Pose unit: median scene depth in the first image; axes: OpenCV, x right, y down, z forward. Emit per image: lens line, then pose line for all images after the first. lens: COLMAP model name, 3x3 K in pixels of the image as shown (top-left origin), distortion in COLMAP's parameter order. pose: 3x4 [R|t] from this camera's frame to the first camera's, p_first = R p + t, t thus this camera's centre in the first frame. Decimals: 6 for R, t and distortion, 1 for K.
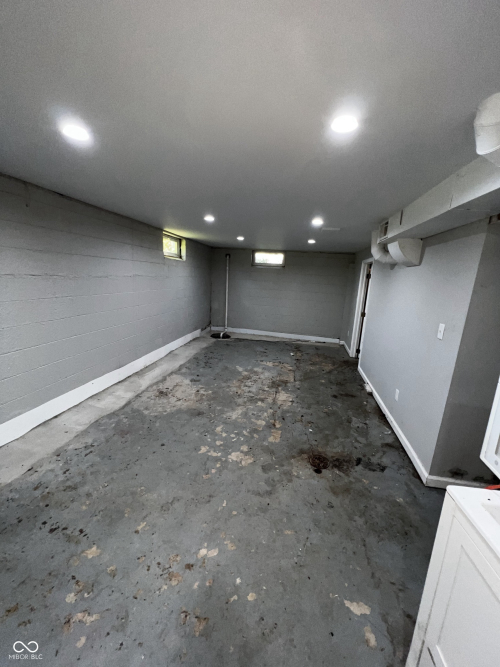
lens RADIAL K [[268.2, 0, 251.1], [0, 268.2, 334.2], [0, 0, 1]] dist [0.002532, 0.000357]
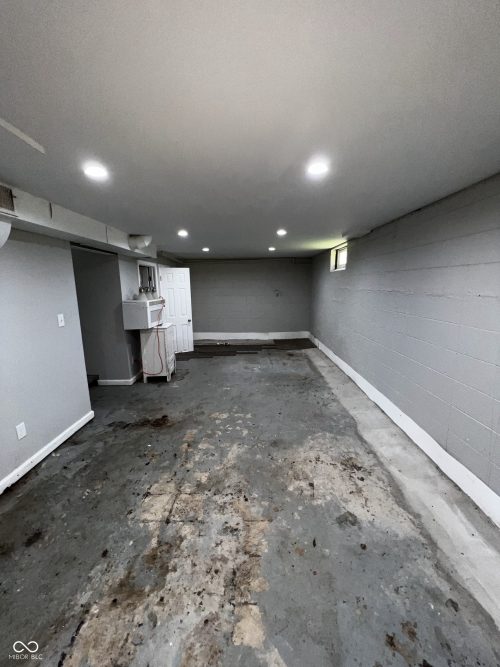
lens RADIAL K [[268.2, 0, 251.6], [0, 268.2, 333.7], [0, 0, 1]] dist [0.002532, 0.000357]
pose [[-0.982517, -0.011815, -0.185798, 0.048267], [-0.082281, 0.922785, 0.376429, -0.353947], [0.167004, 0.385135, -0.907624, 1.639356]]
